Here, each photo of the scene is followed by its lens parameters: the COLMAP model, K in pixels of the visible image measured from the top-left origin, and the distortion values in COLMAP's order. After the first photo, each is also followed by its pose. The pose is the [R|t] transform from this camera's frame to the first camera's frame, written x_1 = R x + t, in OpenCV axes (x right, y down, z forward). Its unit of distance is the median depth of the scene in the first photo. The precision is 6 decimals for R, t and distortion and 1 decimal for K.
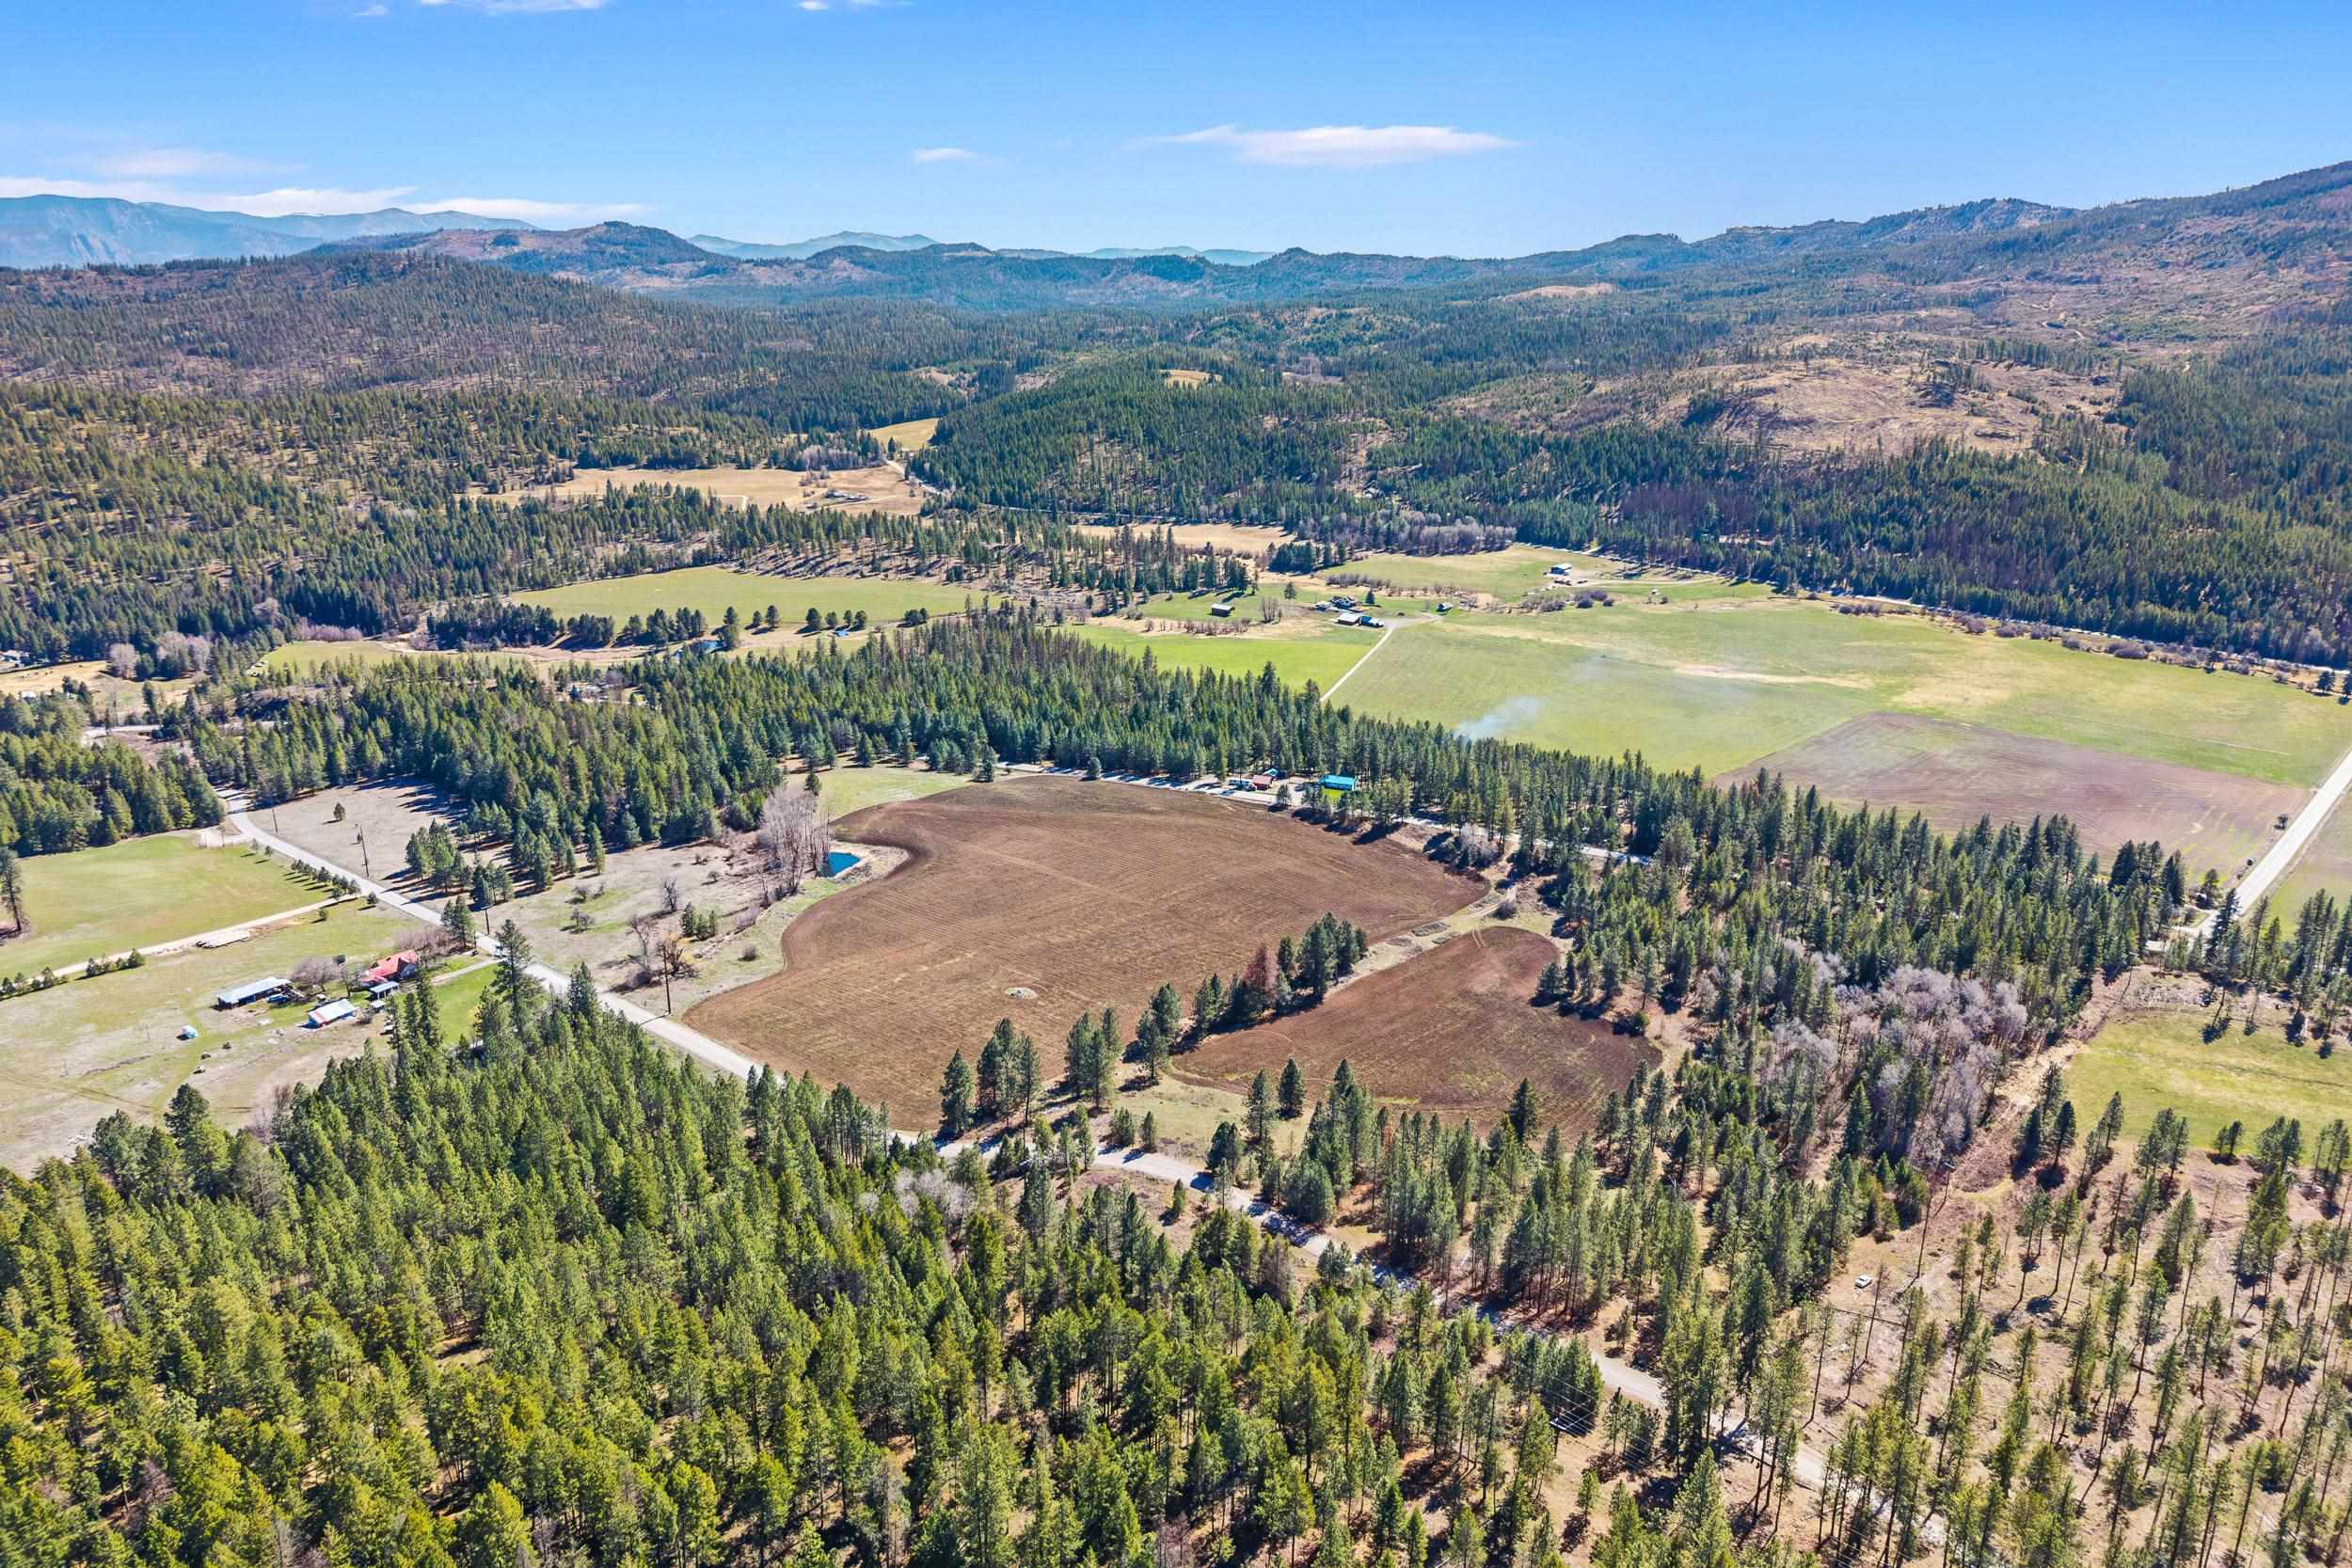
lens RADIAL K [[1529.9, 0, 1175.1], [0, 1529.9, 812.6], [0, 0, 1]] dist [0.051918, -0.081445]
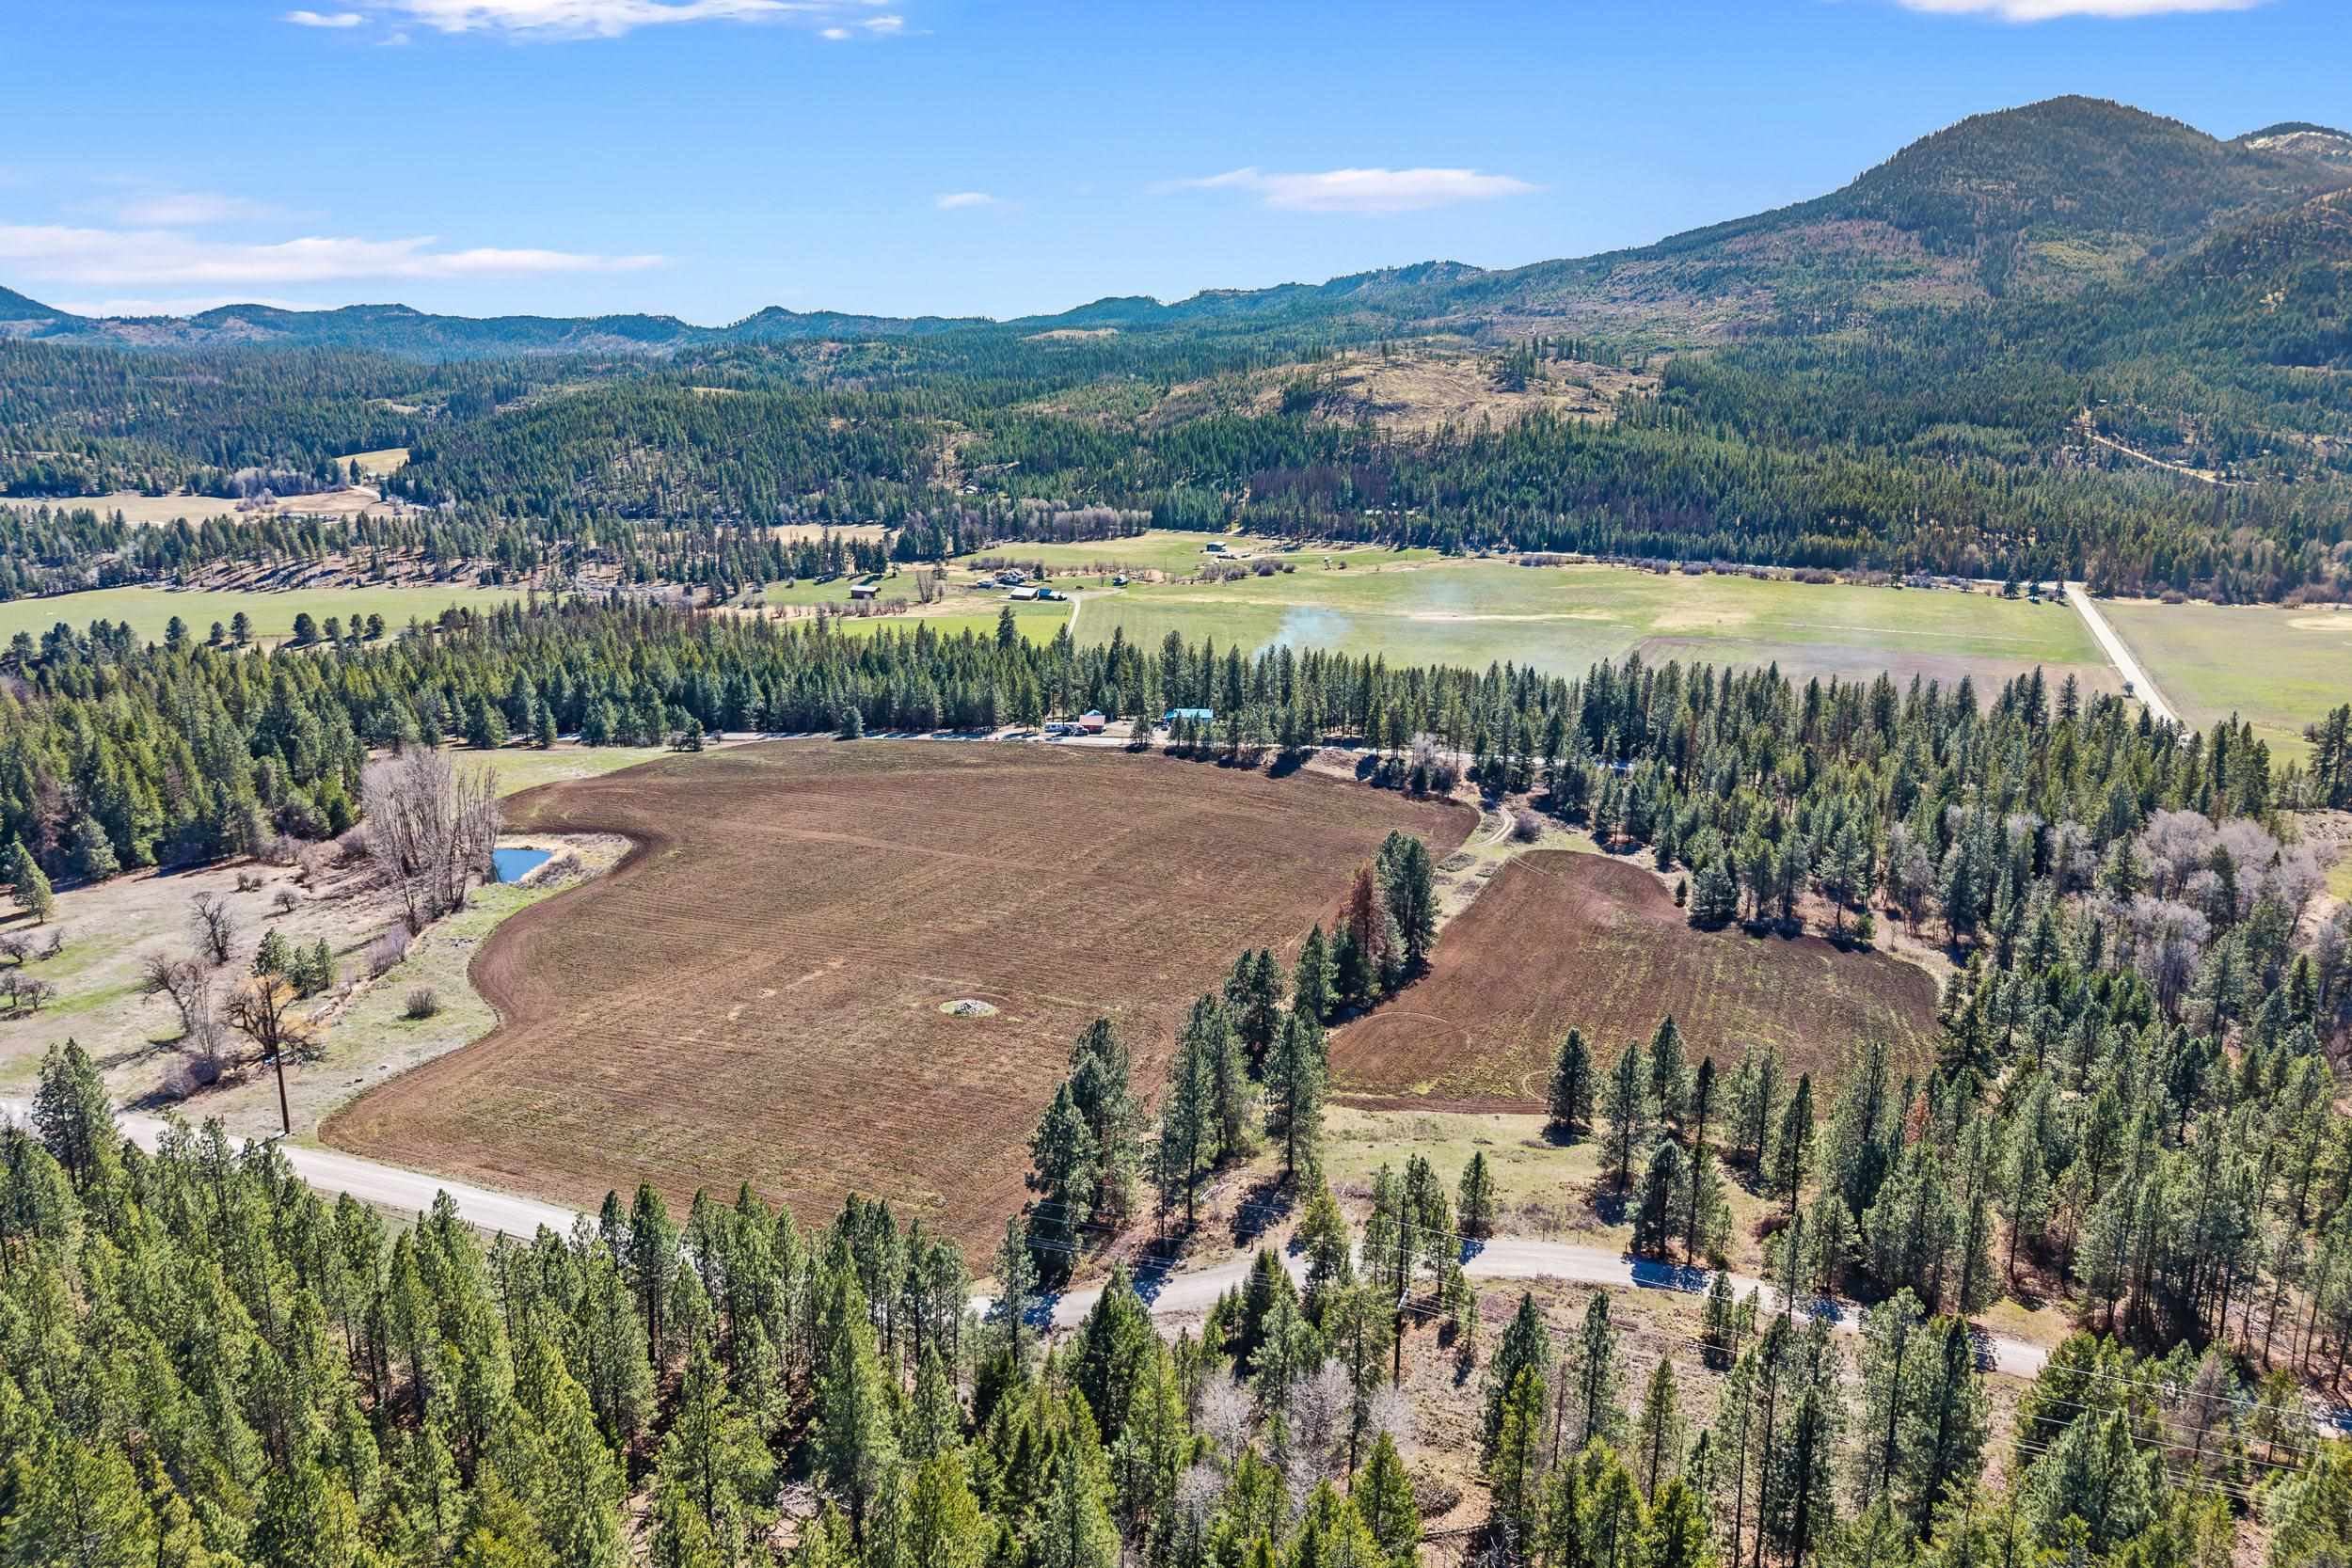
lens RADIAL K [[1529.9, 0, 1175.1], [0, 1529.9, 812.6], [0, 0, 1]] dist [0.051918, -0.081445]
pose [[0.945324, -0.091938, 0.312906, -0.072127], [0.107815, 0.993597, -0.033784, 0.026892], [-0.307796, 0.065673, 0.949183, 0.159913]]
